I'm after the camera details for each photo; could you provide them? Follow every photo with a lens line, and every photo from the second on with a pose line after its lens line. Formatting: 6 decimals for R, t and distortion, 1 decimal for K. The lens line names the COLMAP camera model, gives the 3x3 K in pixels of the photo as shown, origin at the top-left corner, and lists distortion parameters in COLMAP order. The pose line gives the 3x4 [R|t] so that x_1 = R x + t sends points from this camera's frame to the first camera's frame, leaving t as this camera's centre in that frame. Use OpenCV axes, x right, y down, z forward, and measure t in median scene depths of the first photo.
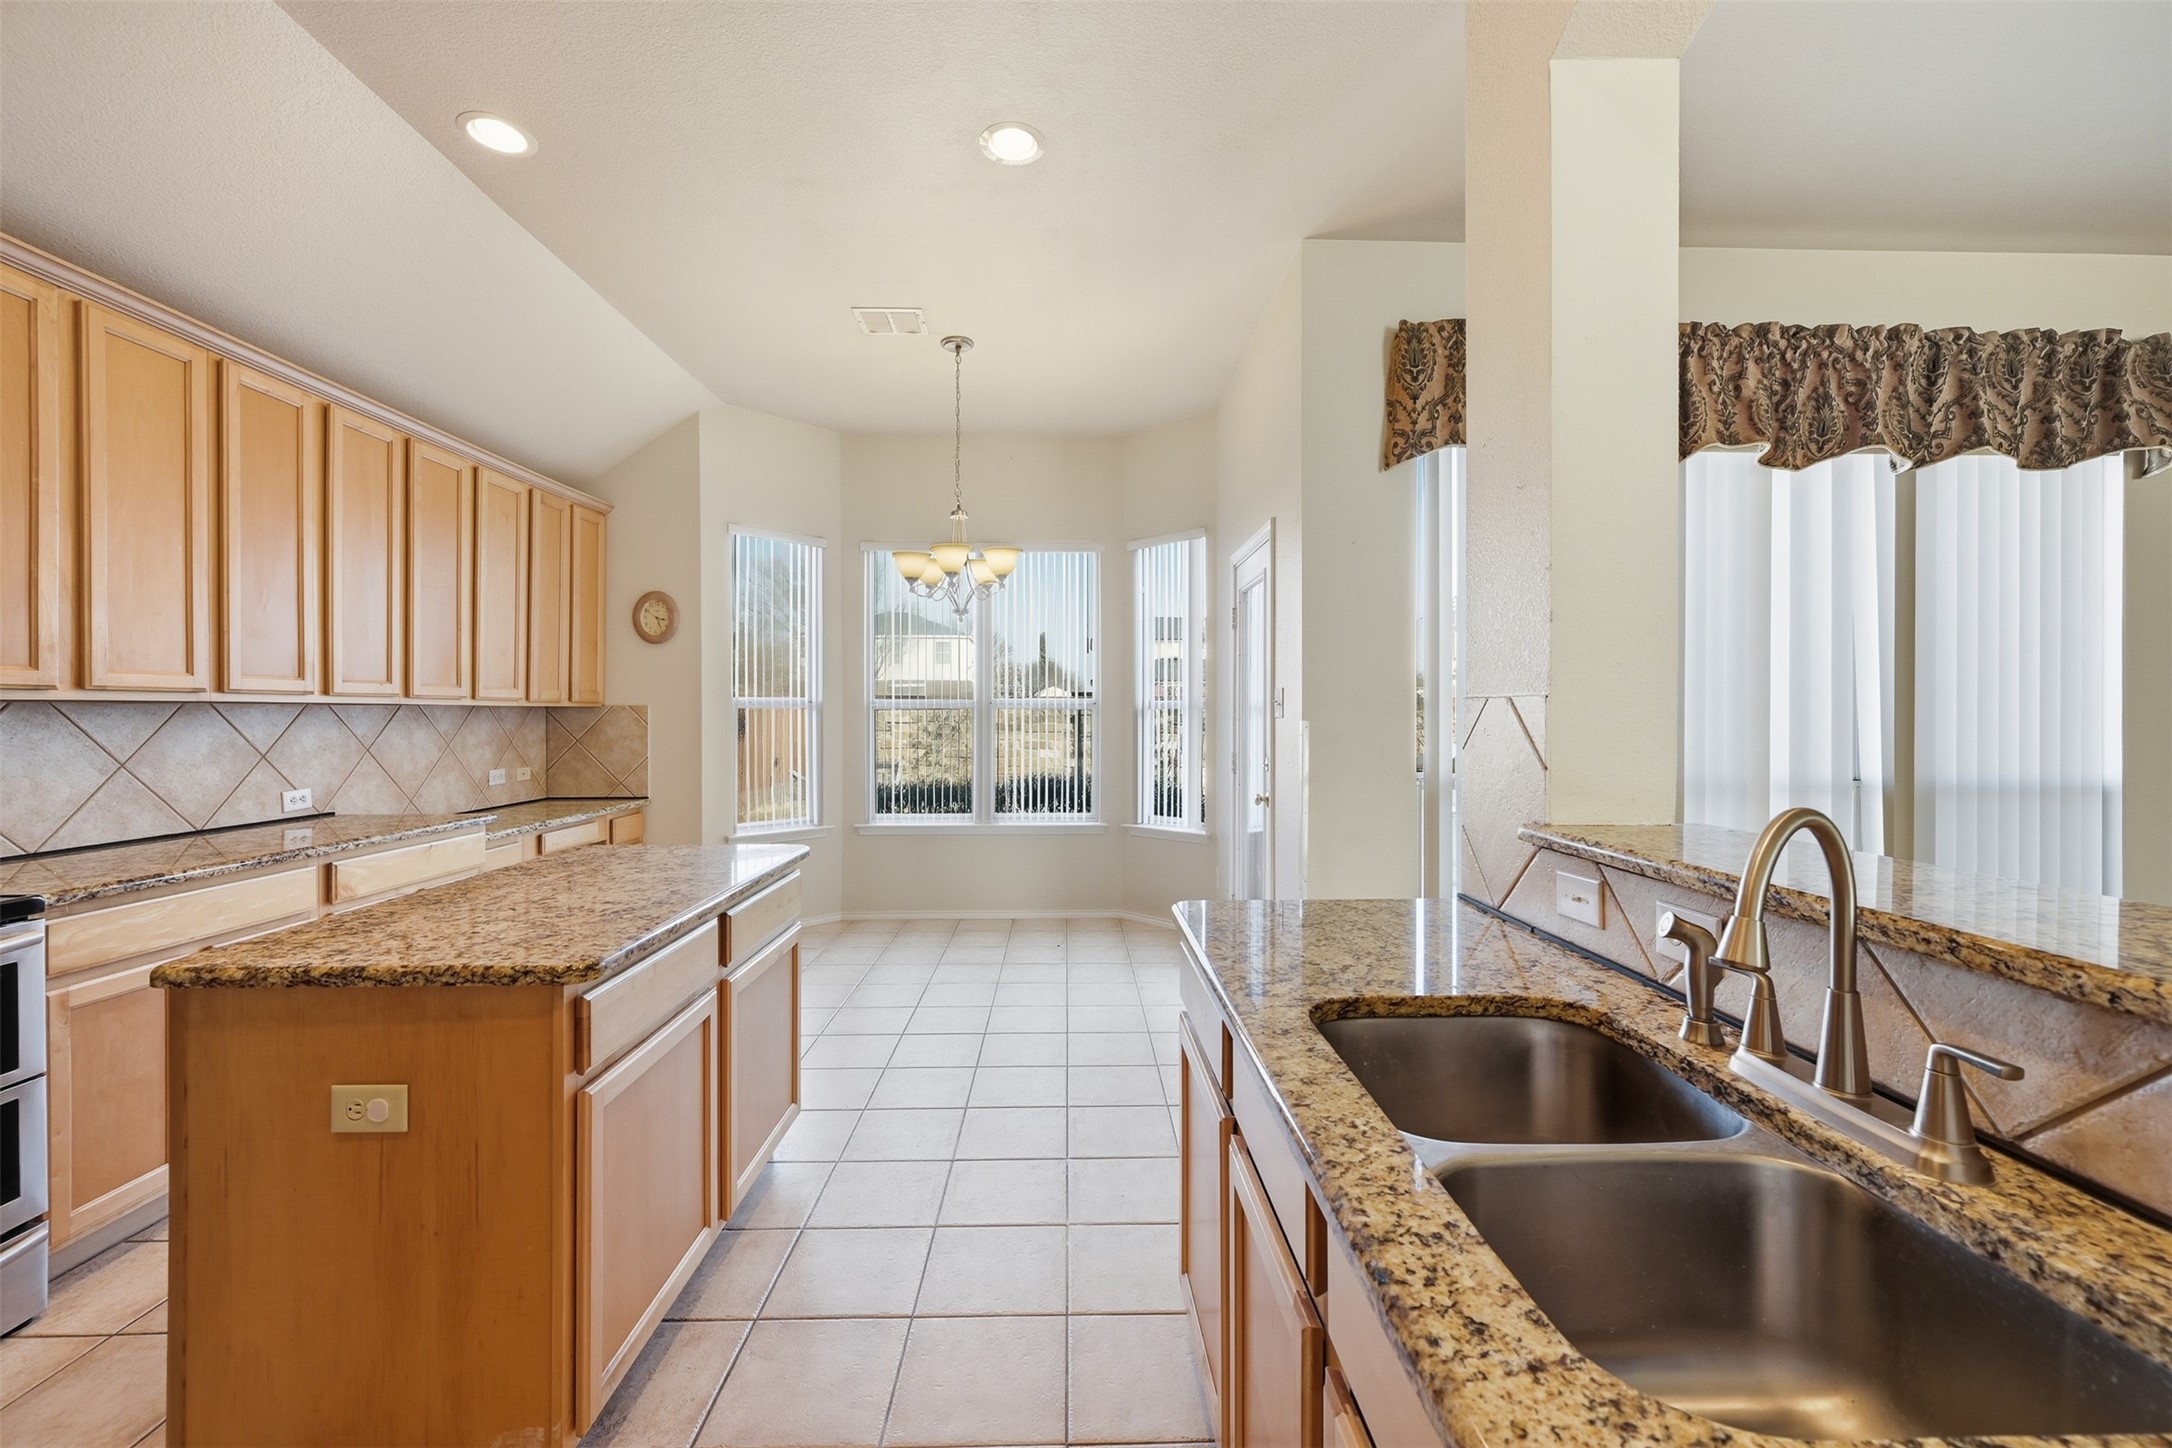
lens RADIAL K [[894.2, 0, 1086.0], [0, 894.2, 724.0], [0, 0, 1]] dist [0.000345, 0.000045]
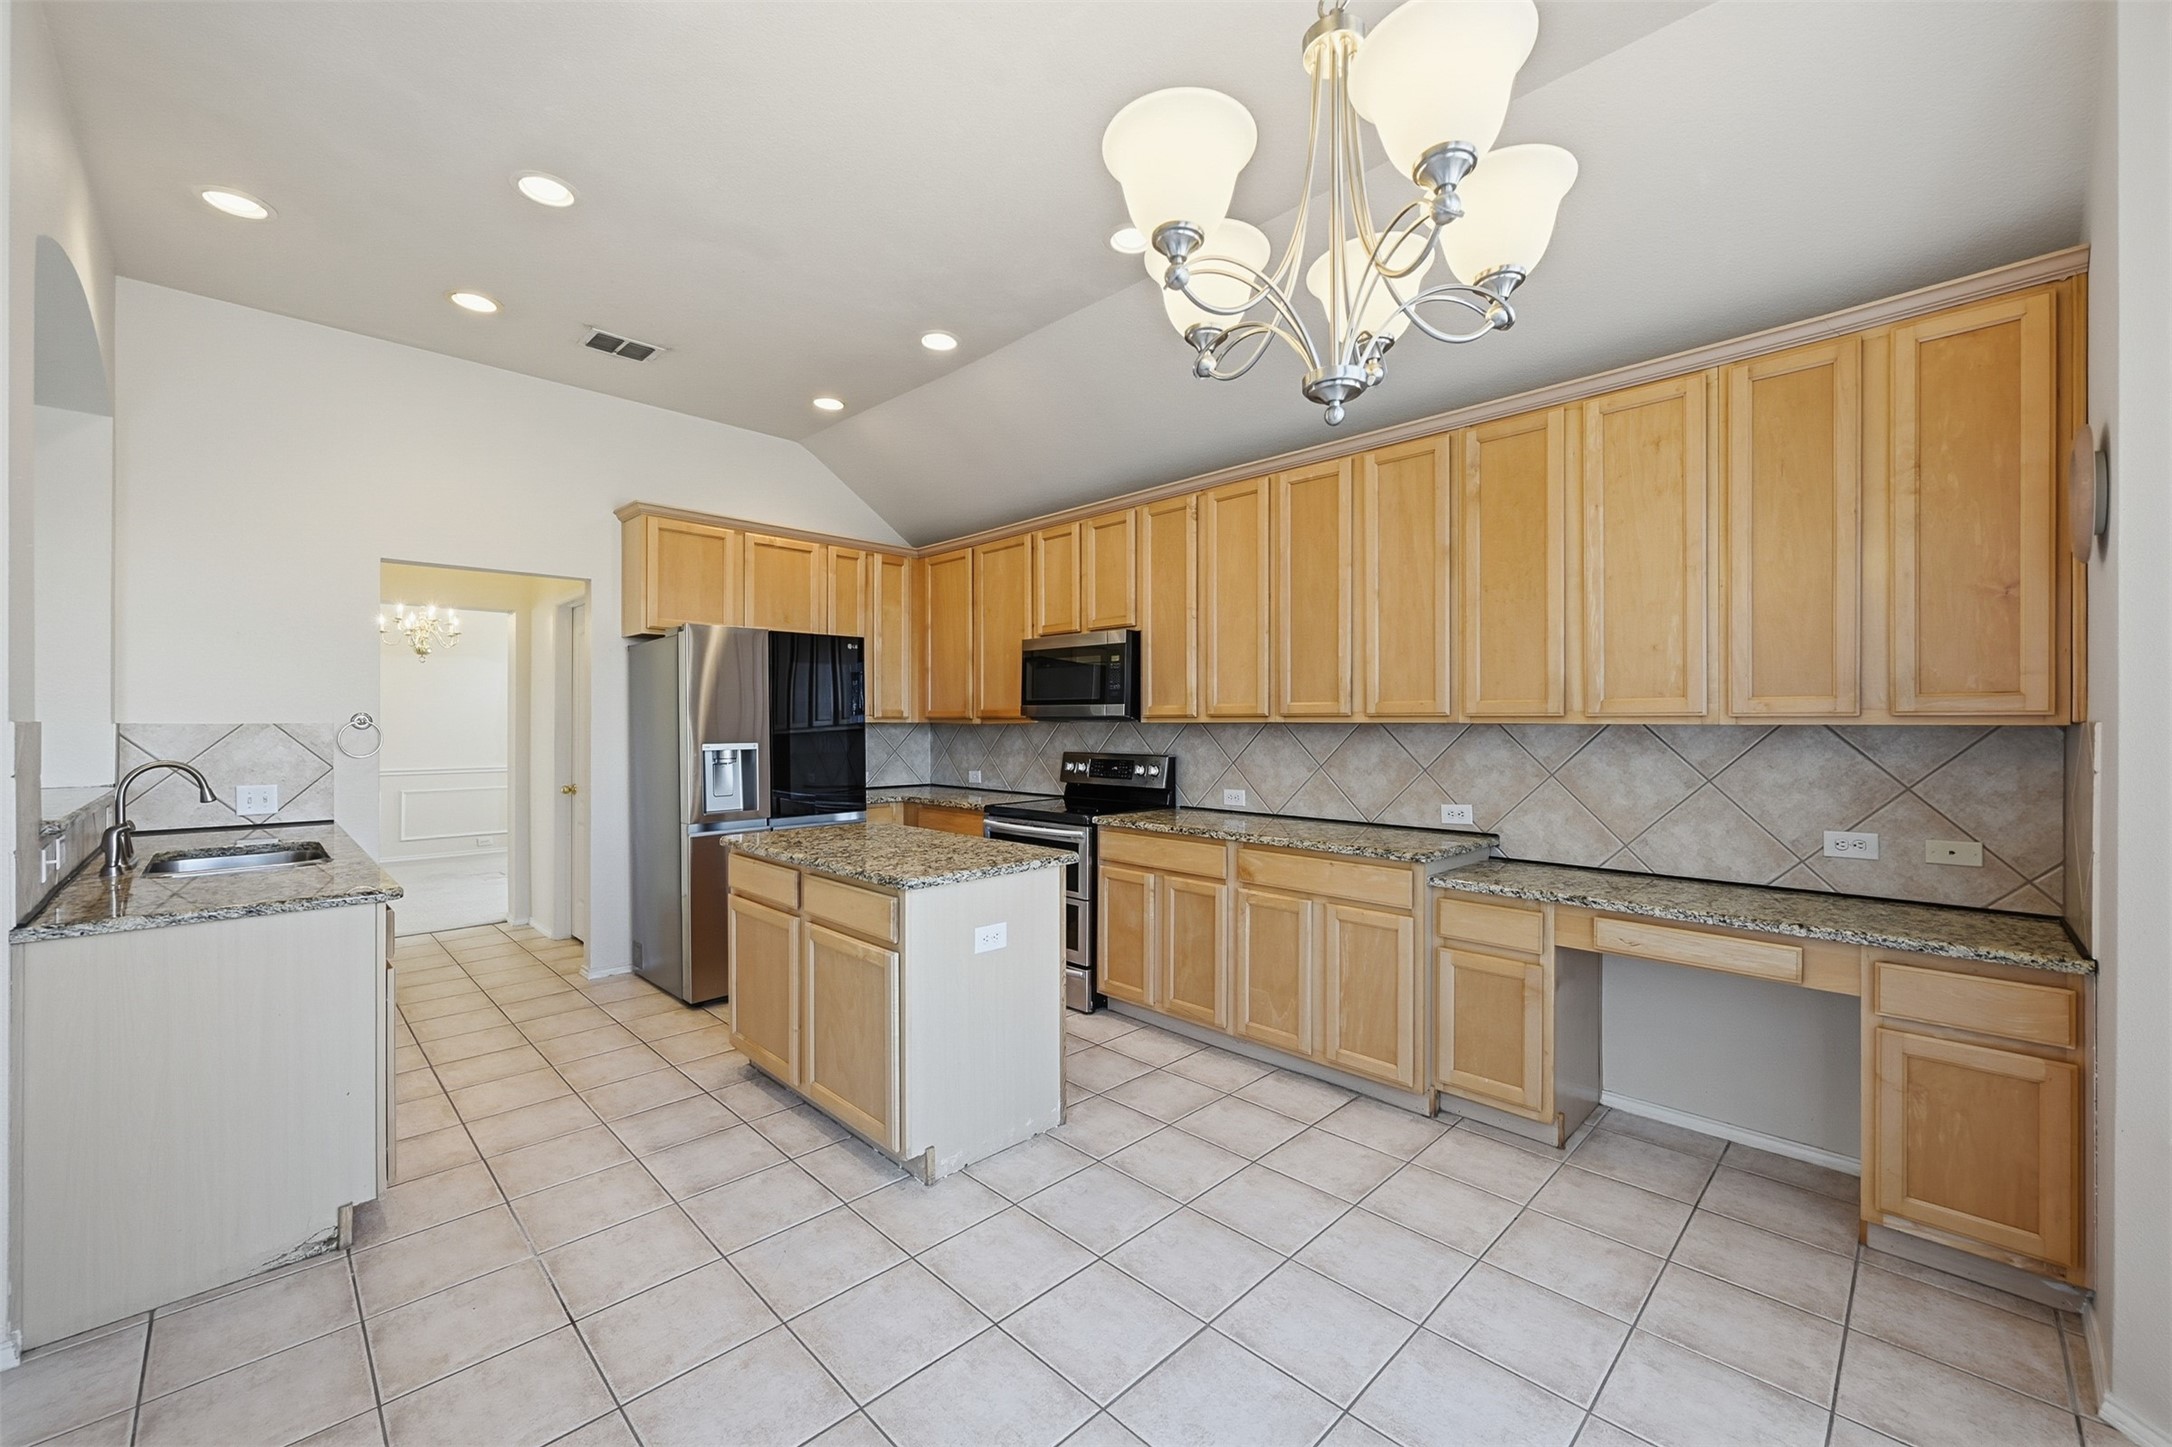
lens RADIAL K [[857.4, 0, 1090.5], [0, 857.4, 726.8], [0, 0, 1]] dist [0.002088, -0.000058]
pose [[-0.727769, 0.006396, -0.685792, 0.086851], [-0.007367, 0.999826, 0.017143, -0.022412], [0.685782, 0.017528, -0.727596, 0.987202]]
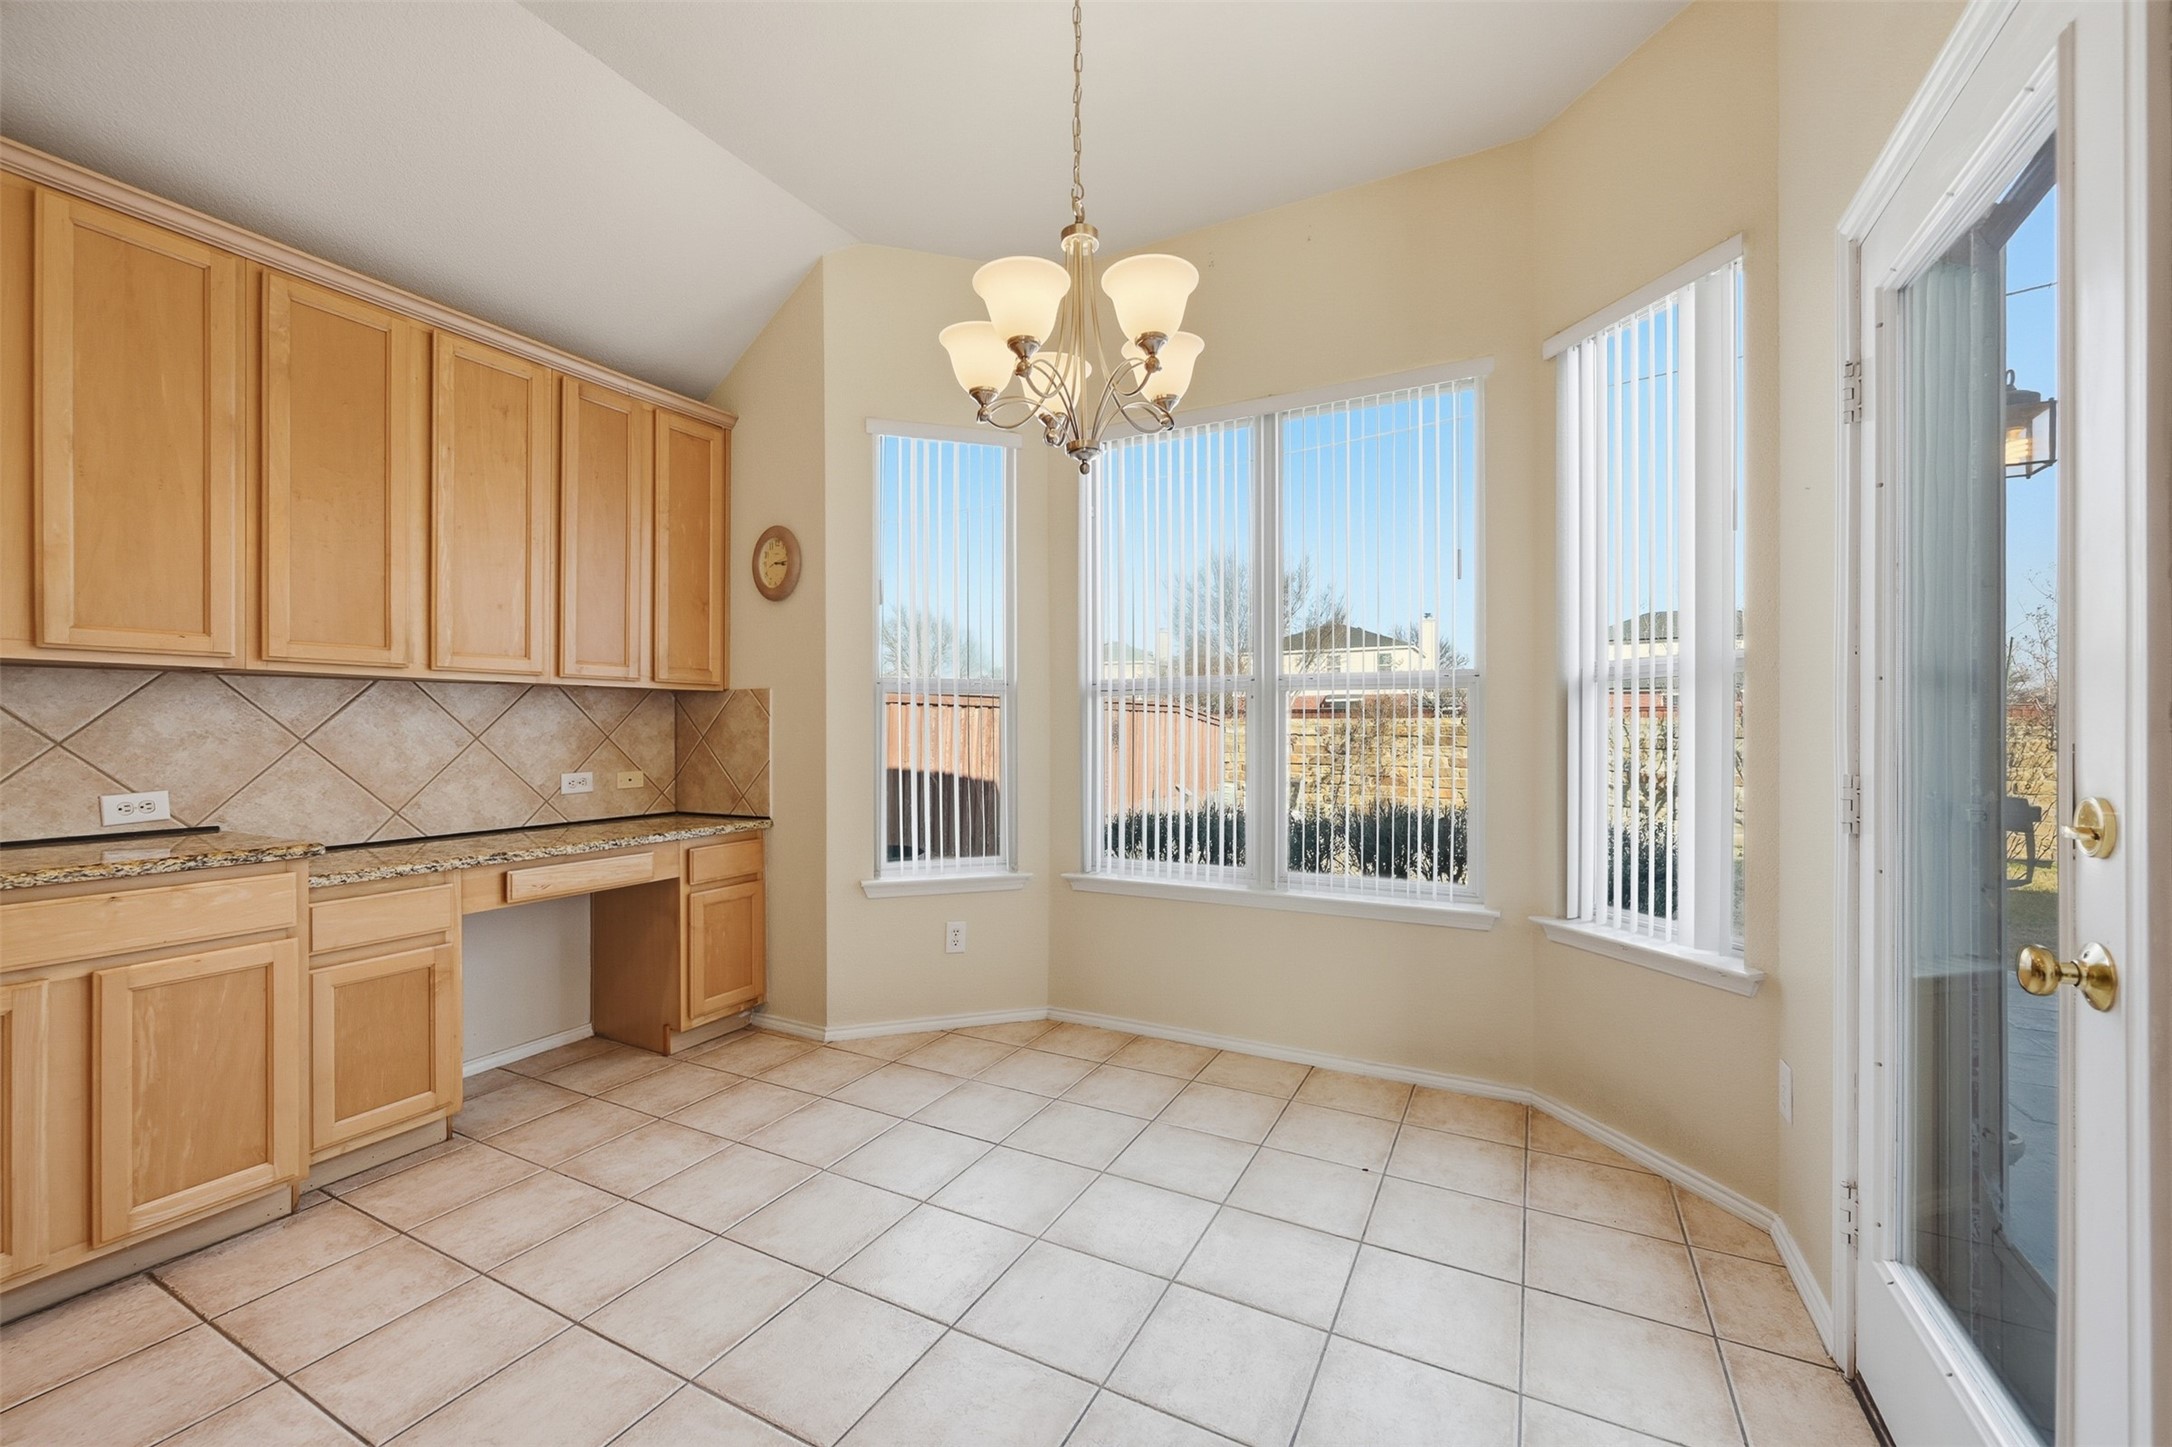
lens RADIAL K [[860.2, 0, 1083.9], [0, 860.2, 728.2], [0, 0, 1]] dist [-0.002167, -0.000087]
pose [[0.873620, 0.000411, -0.486609, 0.062734], [-0.006951, 0.999908, -0.011635, 0.017415], [0.486559, 0.013547, 0.873542, 0.531151]]
